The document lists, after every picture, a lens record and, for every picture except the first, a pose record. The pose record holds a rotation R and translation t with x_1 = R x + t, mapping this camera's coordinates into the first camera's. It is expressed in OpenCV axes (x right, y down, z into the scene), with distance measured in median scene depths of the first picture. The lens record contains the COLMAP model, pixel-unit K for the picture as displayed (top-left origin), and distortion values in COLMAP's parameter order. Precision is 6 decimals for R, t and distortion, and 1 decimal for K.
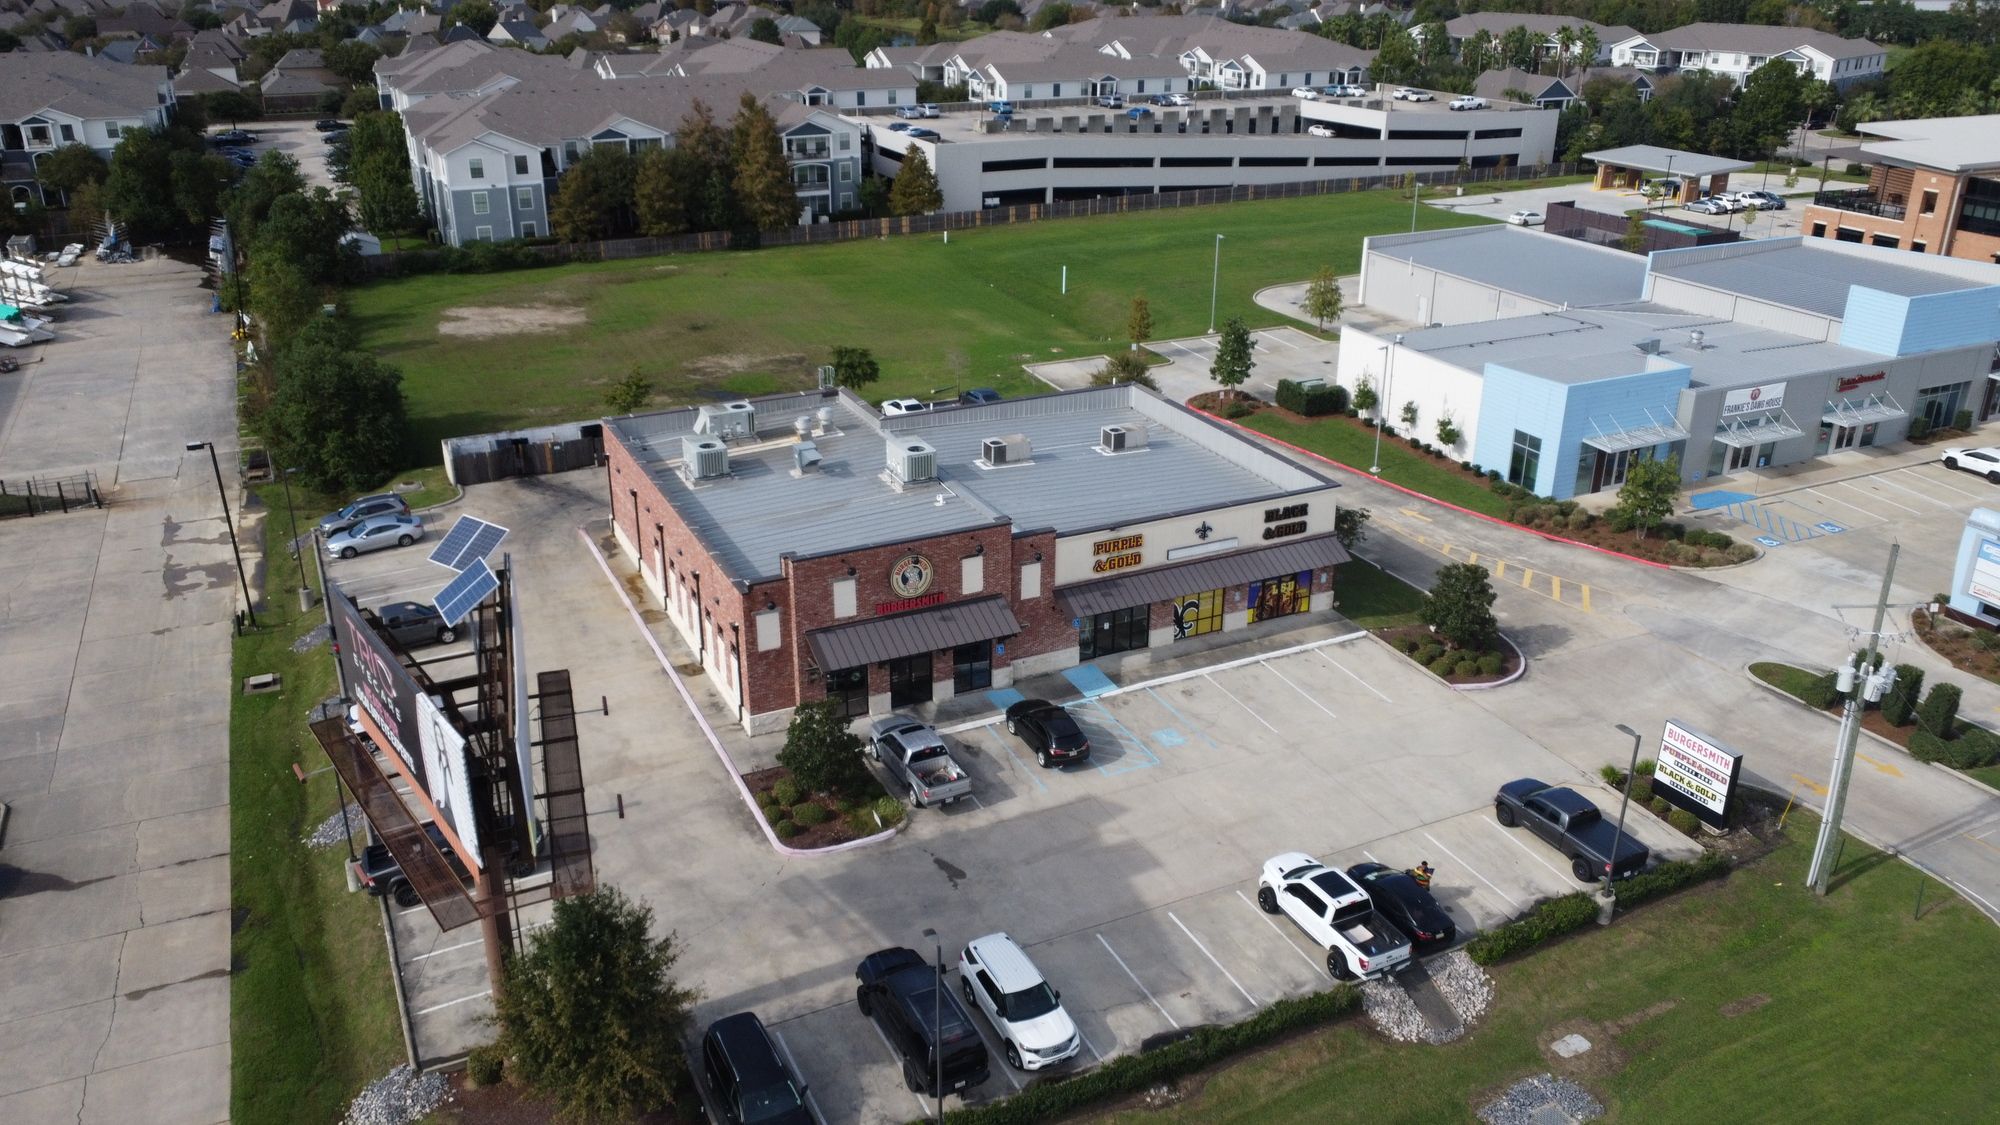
lens RADIAL K [[1512.2, 0, 1000.8], [0, 1512.2, 560.9], [0, 0, 1]] dist [0.001931, -0.011408]
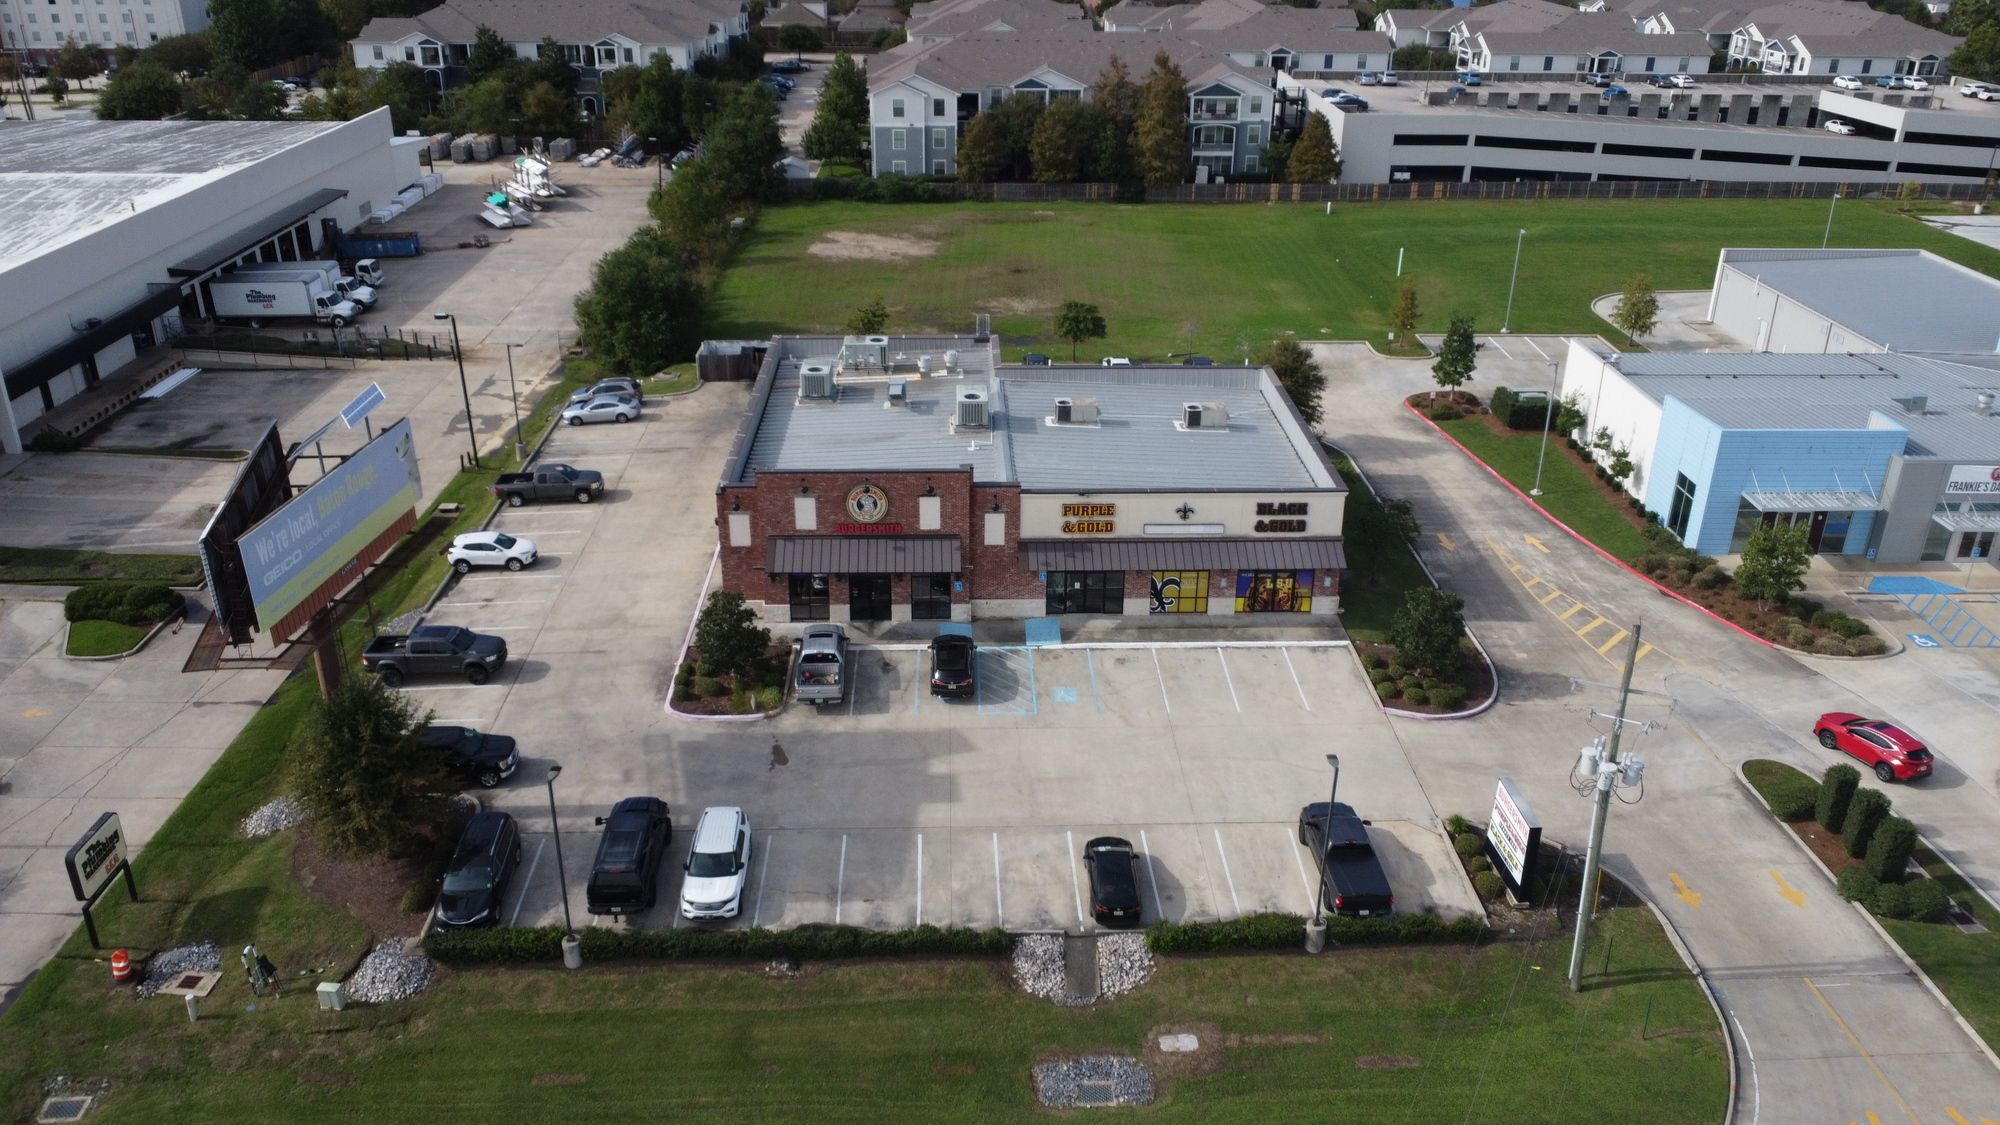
lens RADIAL K [[1512.2, 0, 1000.6], [0, 1512.2, 559.3], [0, 0, 1]] dist [0.001931, -0.011408]
pose [[0.912978, 0.174426, -0.368846, 0.349345], [-0.163232, 0.984662, 0.061608, -0.026736], [0.373934, 0.003961, 0.927447, 0.002728]]
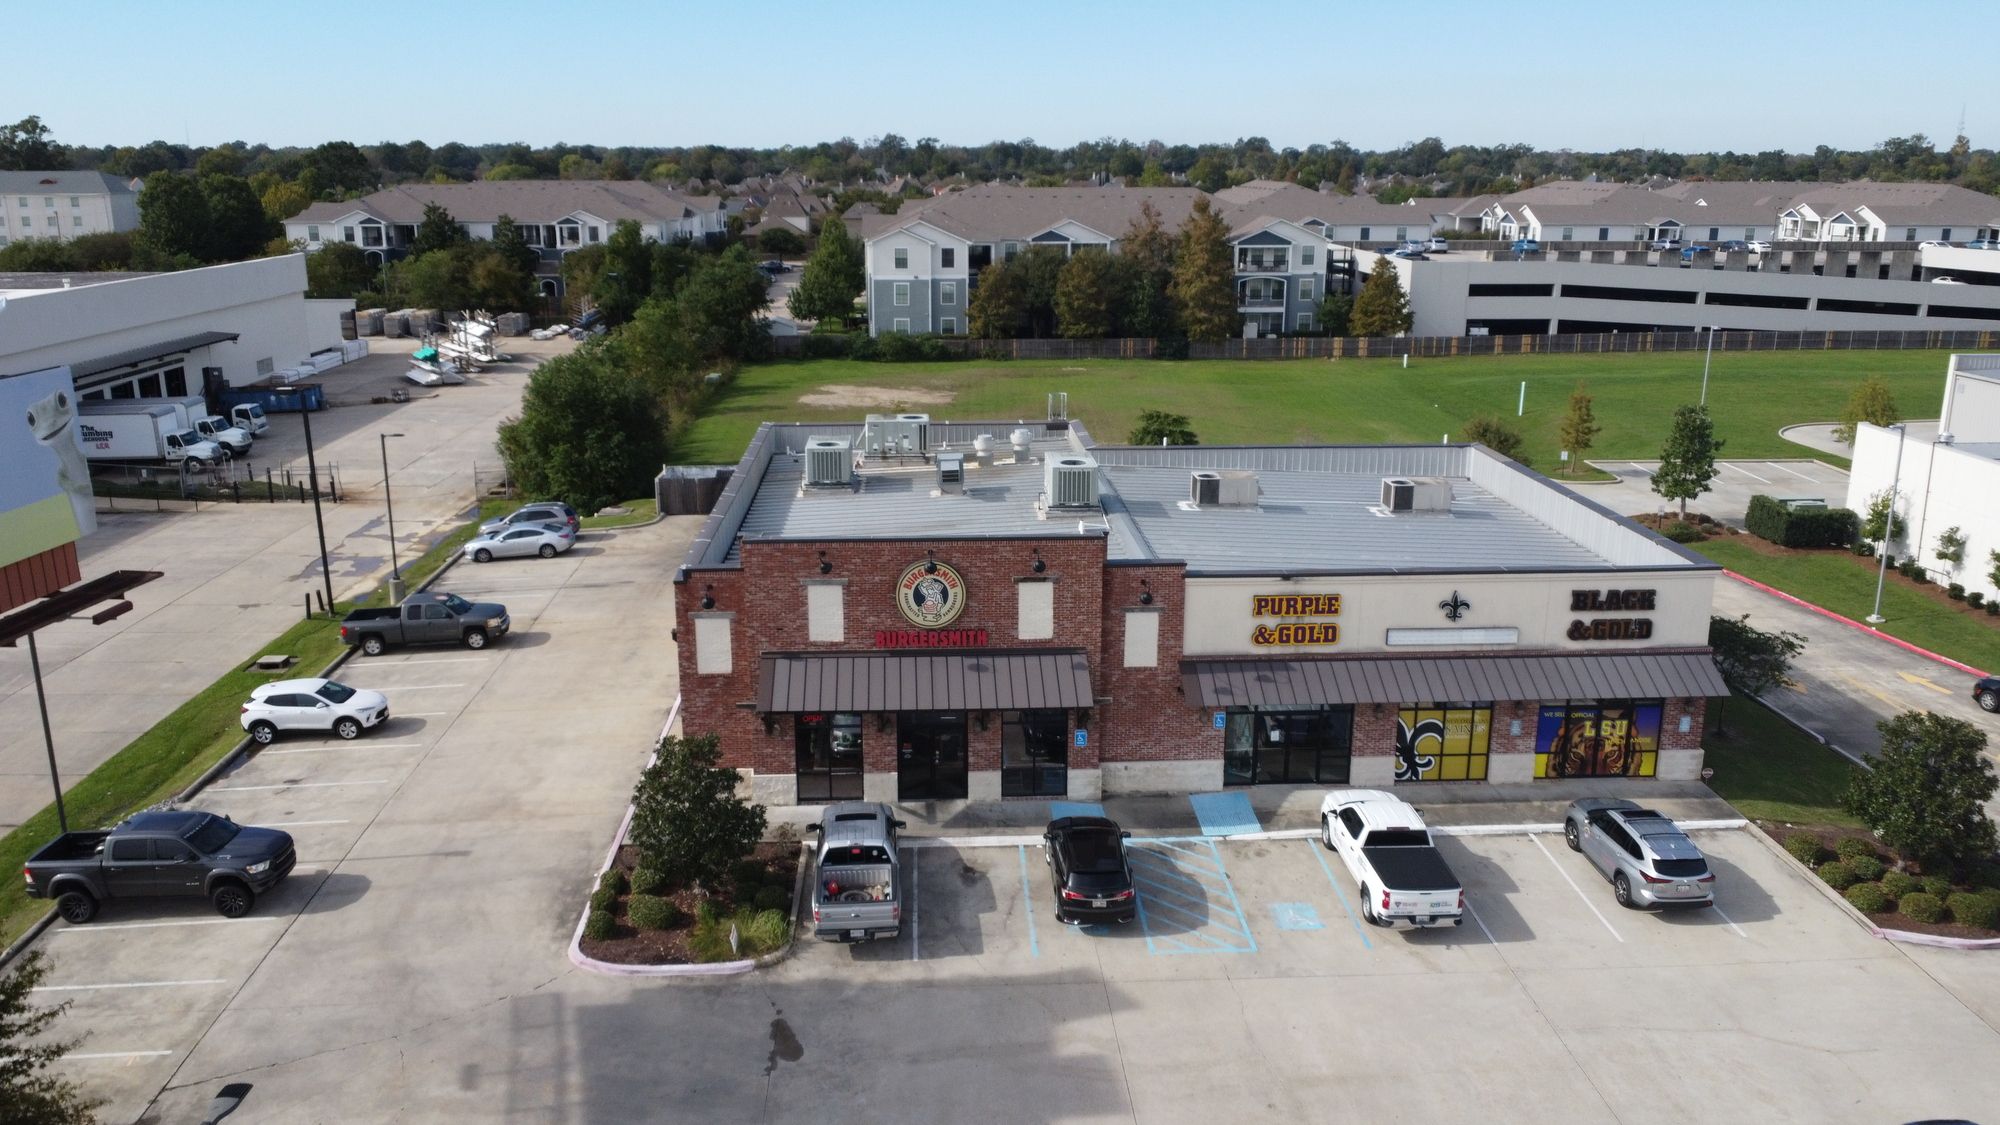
lens RADIAL K [[1512.2, 0, 1001.1], [0, 1512.2, 559.9], [0, 0, 1]] dist [0.001931, -0.011408]
pose [[0.922424, 0.096621, -0.373897, 0.166503], [-0.148345, 0.982566, -0.112064, 0.050304], [0.356550, 0.158836, 0.920675, 0.313252]]
